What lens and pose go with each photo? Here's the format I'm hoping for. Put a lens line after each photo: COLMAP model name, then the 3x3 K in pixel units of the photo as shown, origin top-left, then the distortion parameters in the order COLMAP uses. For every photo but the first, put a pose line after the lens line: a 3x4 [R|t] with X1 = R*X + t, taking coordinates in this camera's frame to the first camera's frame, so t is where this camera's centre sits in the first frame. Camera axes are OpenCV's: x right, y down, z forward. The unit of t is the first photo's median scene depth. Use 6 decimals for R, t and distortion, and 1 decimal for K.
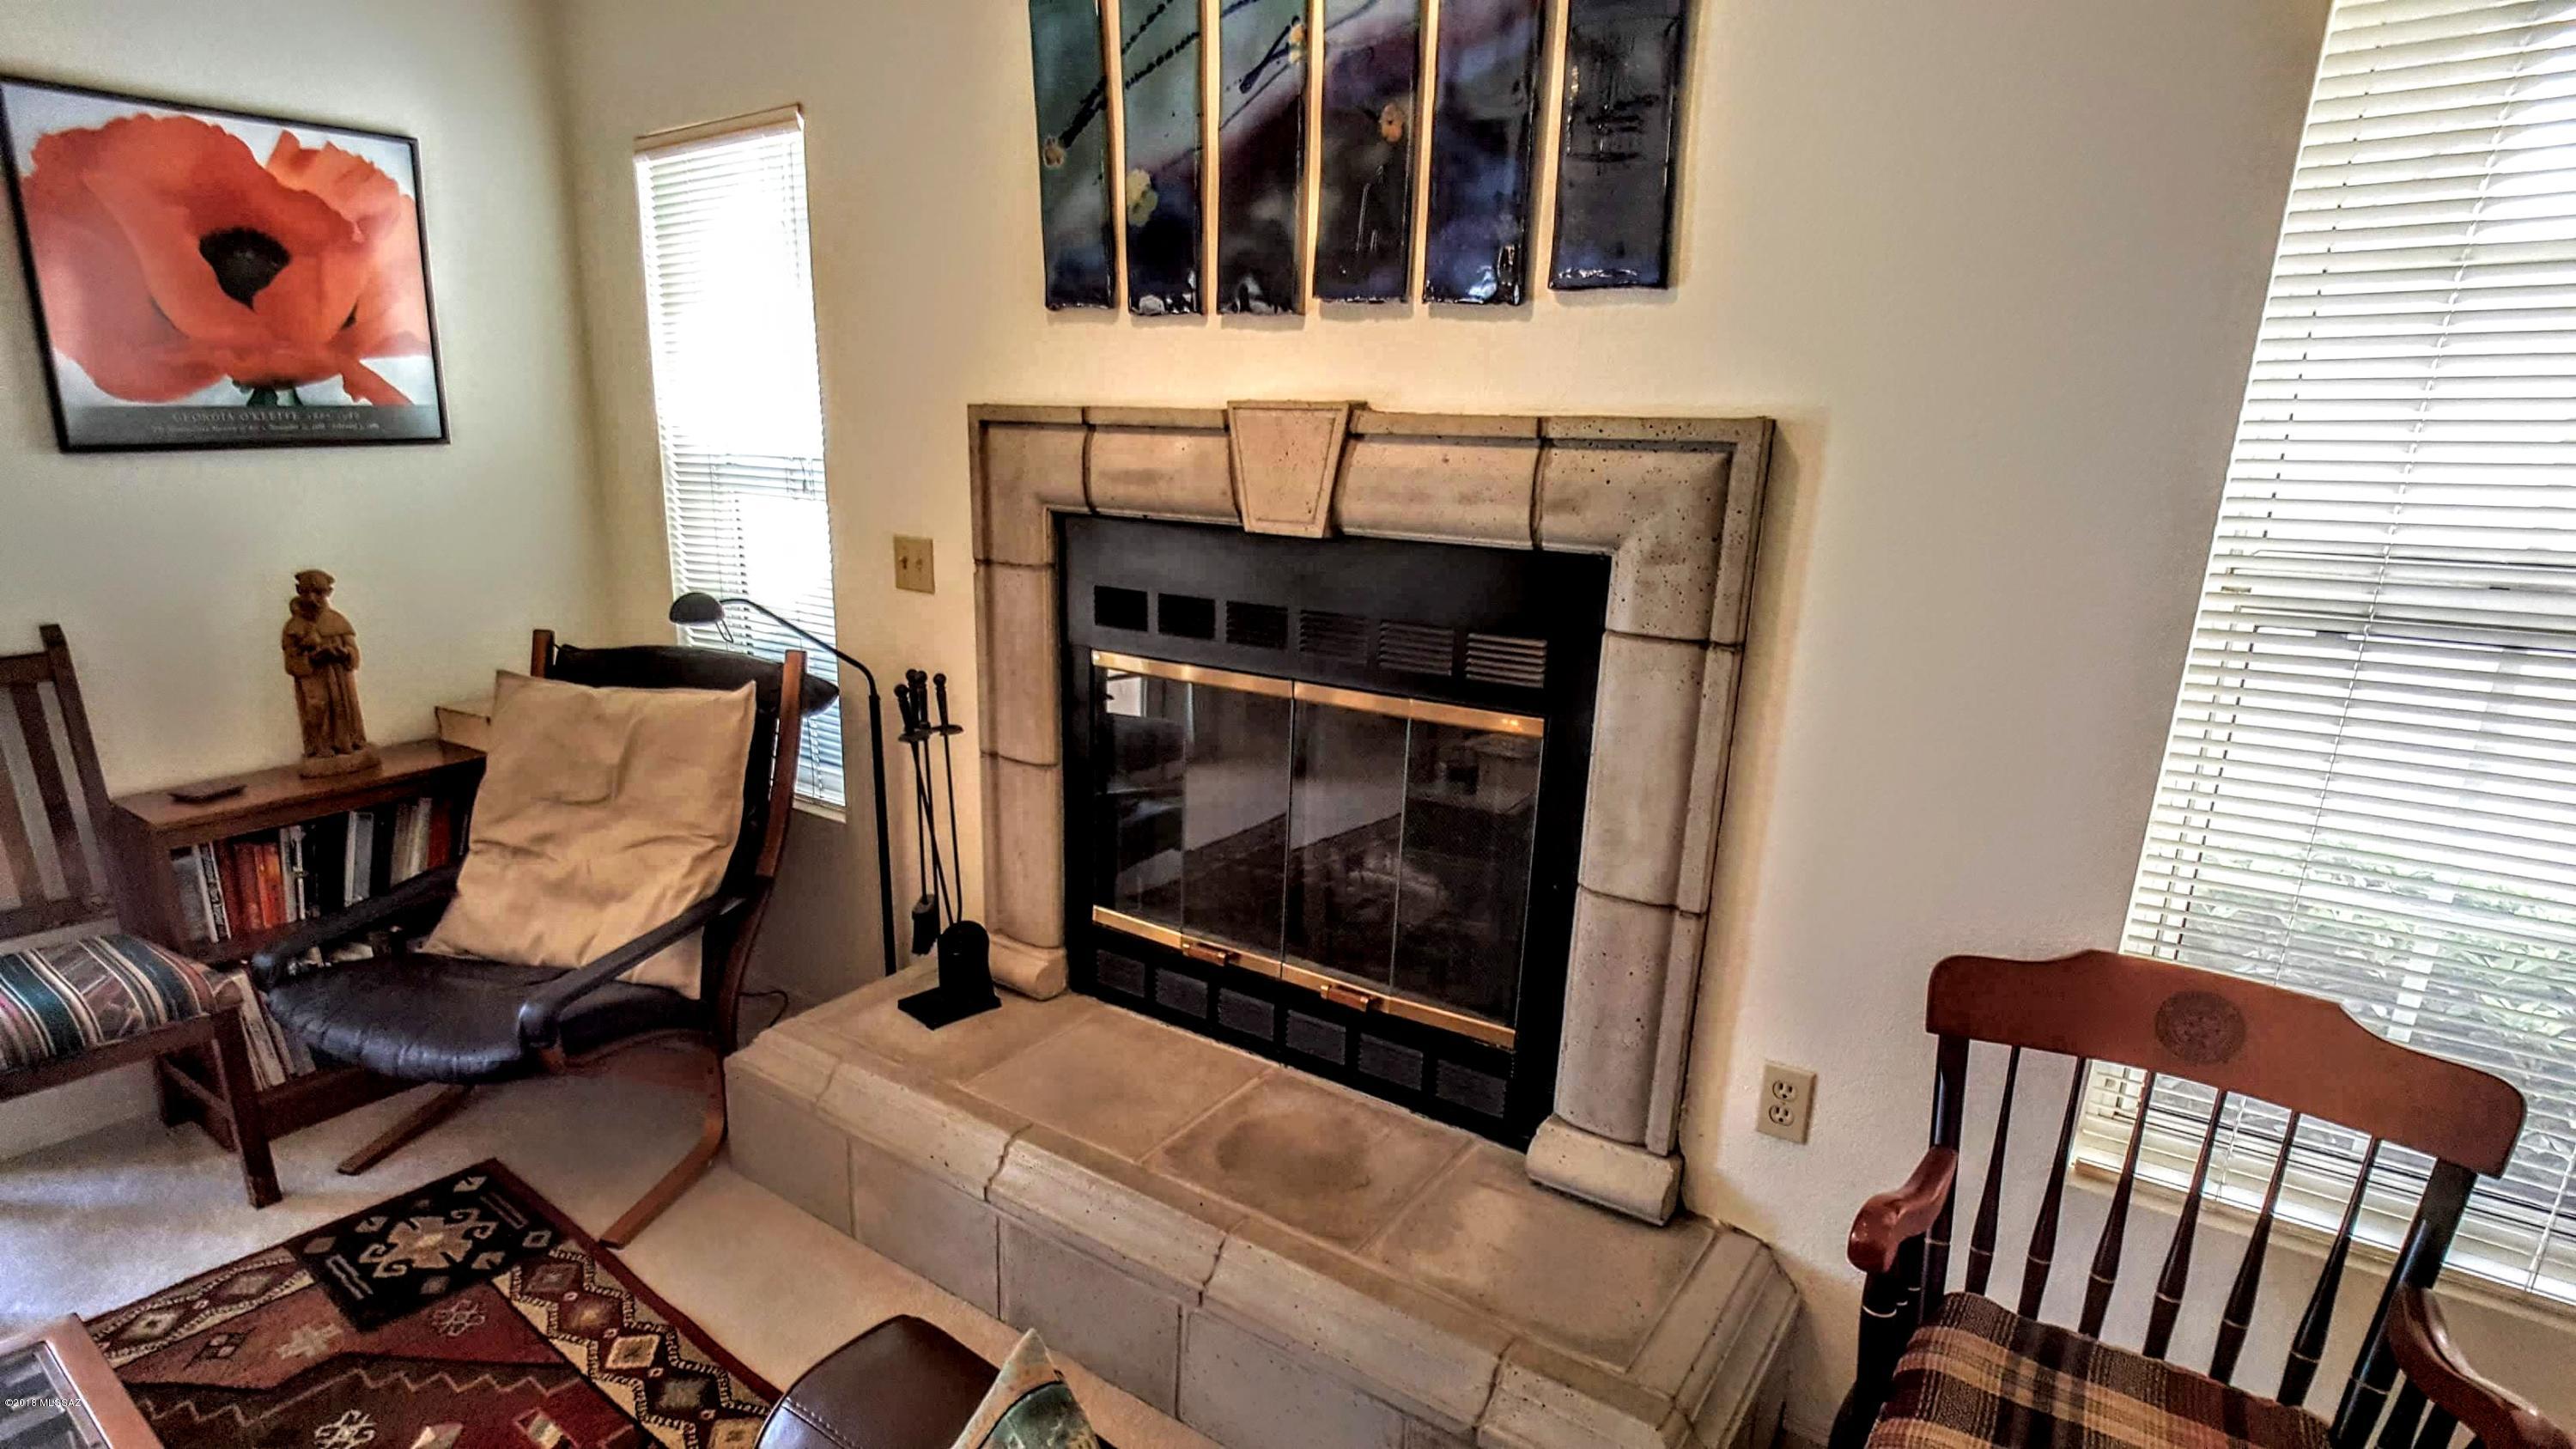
lens RADIAL K [[1329.5, 0, 1215.3], [0, 1329.5, 787.5], [0, 0, 1]] dist [-0.018357, -0.000881]
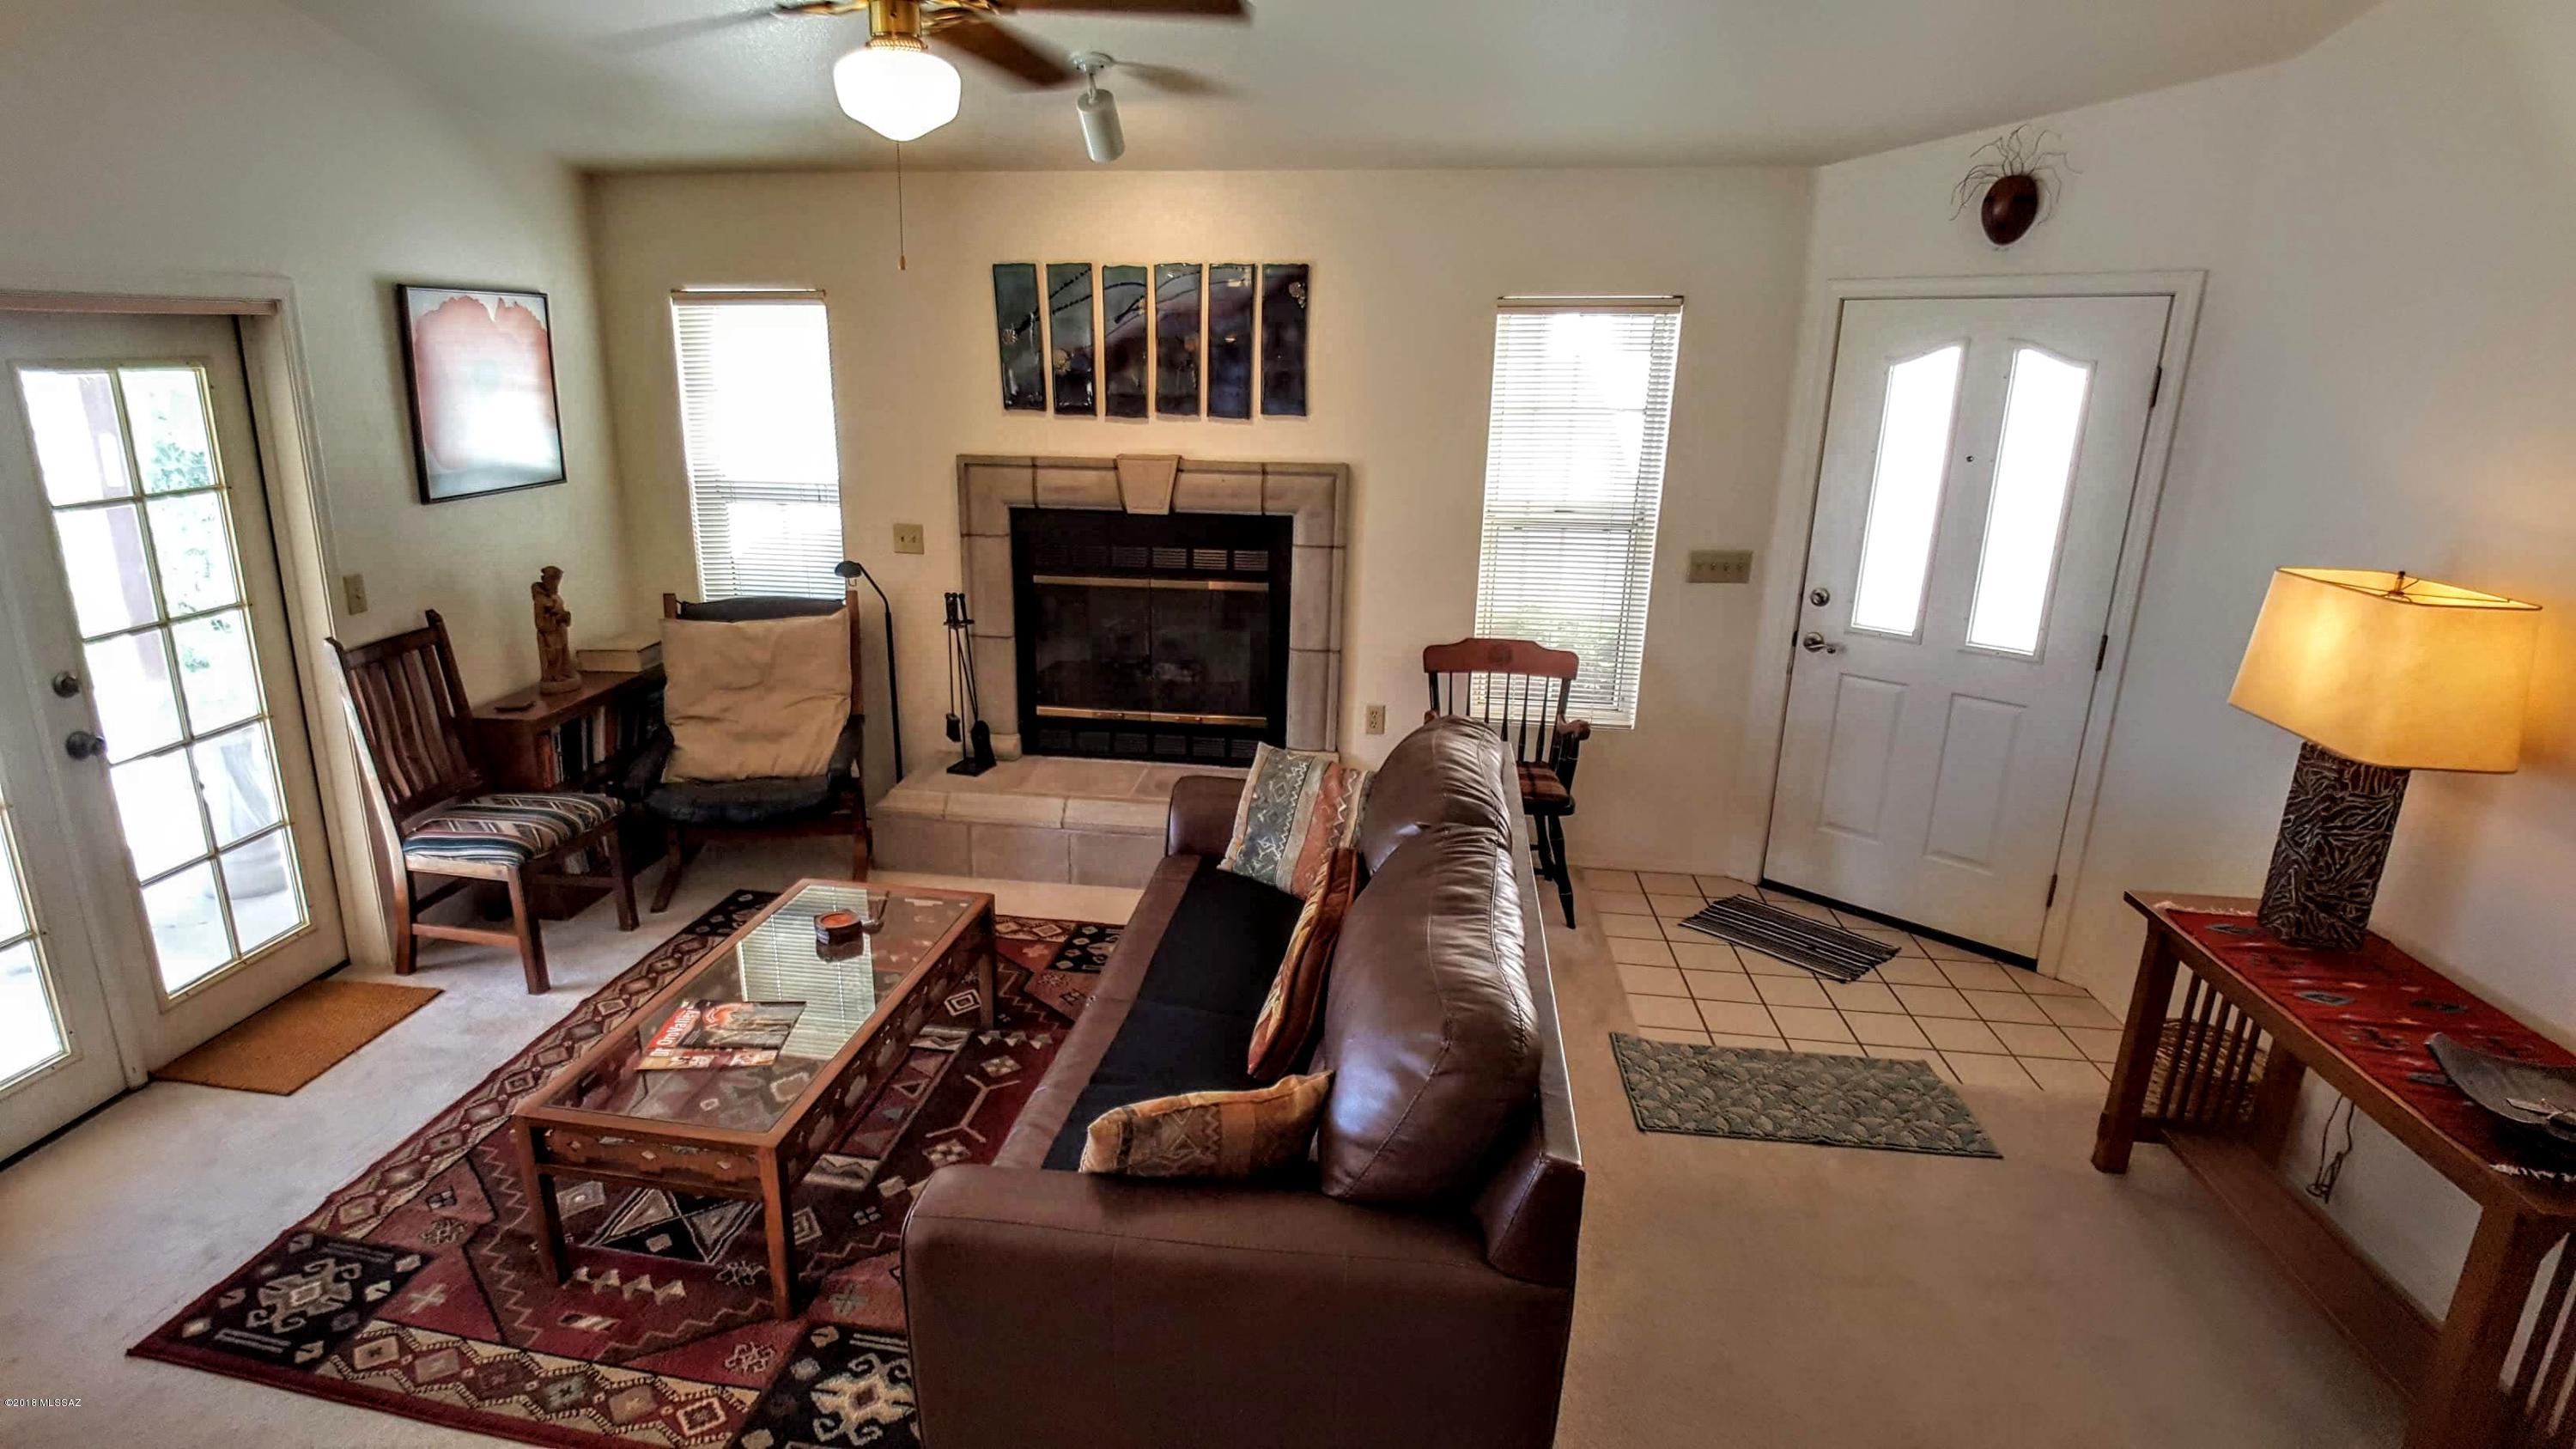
lens RADIAL K [[1253.7, 0, 1241.3], [0, 1253.7, 721.8], [0, 0, 1]] dist [0.009728, -0.043489]
pose [[0.877083, -0.134269, 0.461191, -0.790560], [0.132807, 0.990495, 0.035799, 0.099611], [-0.461614, 0.029851, 0.886578, -0.902256]]
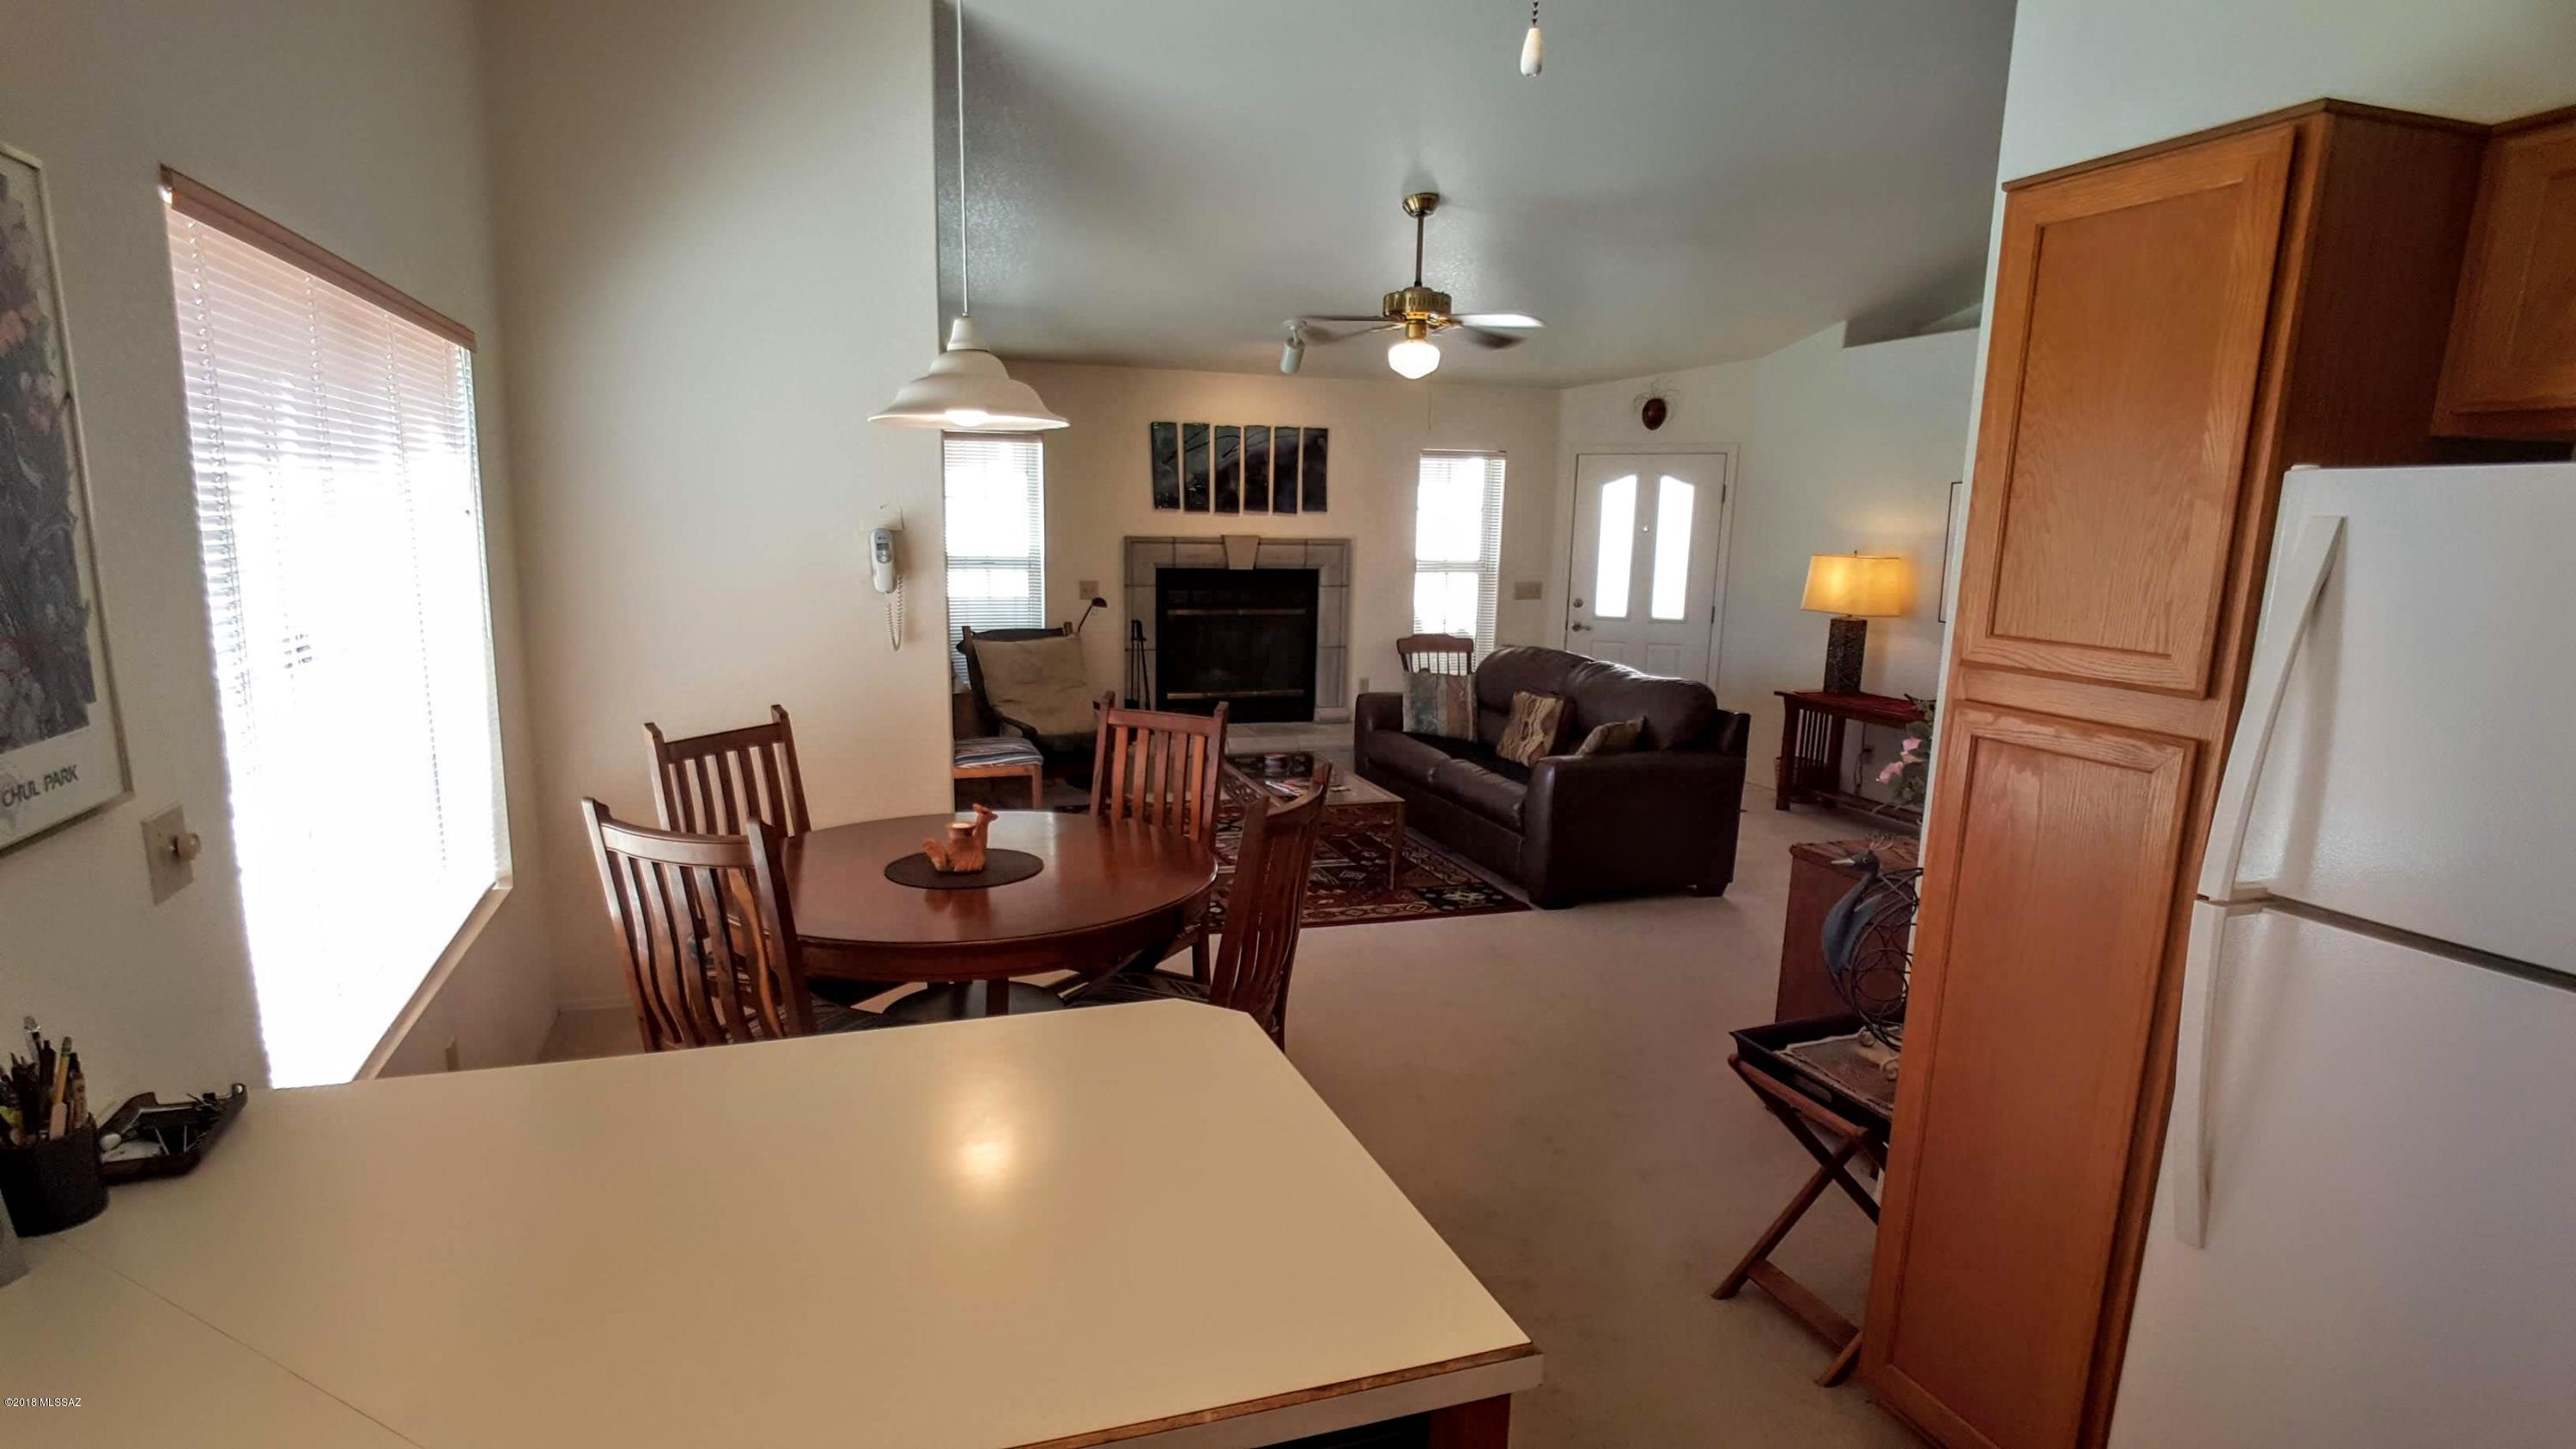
lens RADIAL K [[1214.6, 0, 1248.2], [0, 1214.6, 723.5], [0, 0, 1]] dist [0.003569, 0.000041]
pose [[0.584212, -0.136286, 0.800076, -2.599422], [0.219890, 0.975509, 0.005607, 0.210140], [-0.781246, 0.172653, 0.599872, -0.958640]]
